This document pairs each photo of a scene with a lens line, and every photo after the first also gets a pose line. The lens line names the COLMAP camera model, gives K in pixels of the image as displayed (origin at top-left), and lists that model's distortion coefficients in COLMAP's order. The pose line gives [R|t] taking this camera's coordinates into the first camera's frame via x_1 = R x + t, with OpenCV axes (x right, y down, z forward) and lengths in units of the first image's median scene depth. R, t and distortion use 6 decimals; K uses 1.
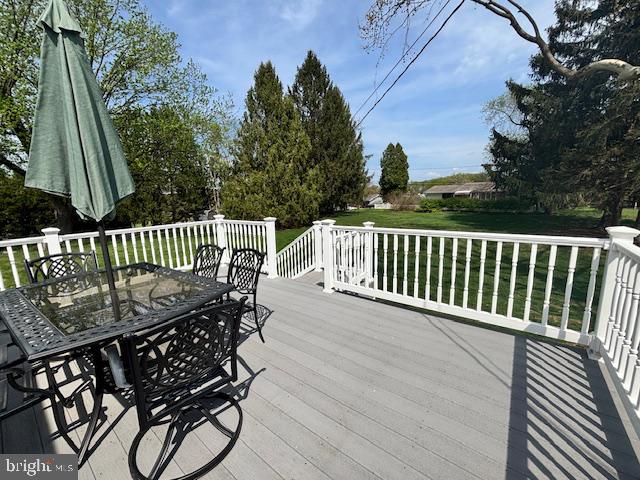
lens RADIAL K [[255.3, 0, 321.7], [0, 255.3, 241.9], [0, 0, 1]] dist [-0.003967, 0.000690]
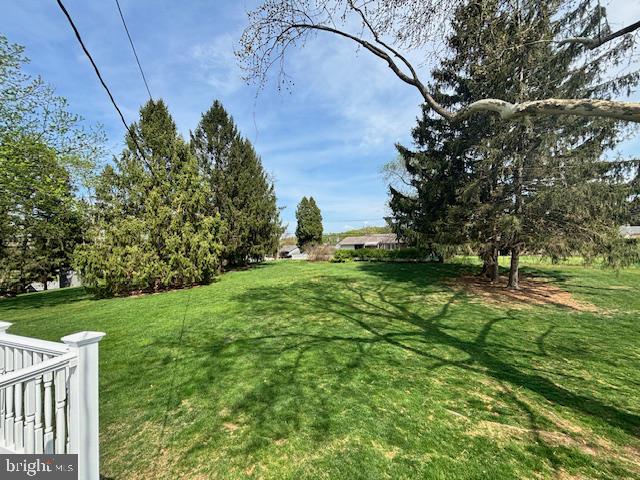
lens RADIAL K [[255.3, 0, 317.2], [0, 255.3, 241.9], [0, 0, 1]] dist [-0.003967, 0.000690]
pose [[0.961181, 0.002019, 0.275912, 0.058764], [0.051704, 0.980941, -0.187299, -0.016242], [-0.271032, 0.194294, 0.942758, 0.079488]]
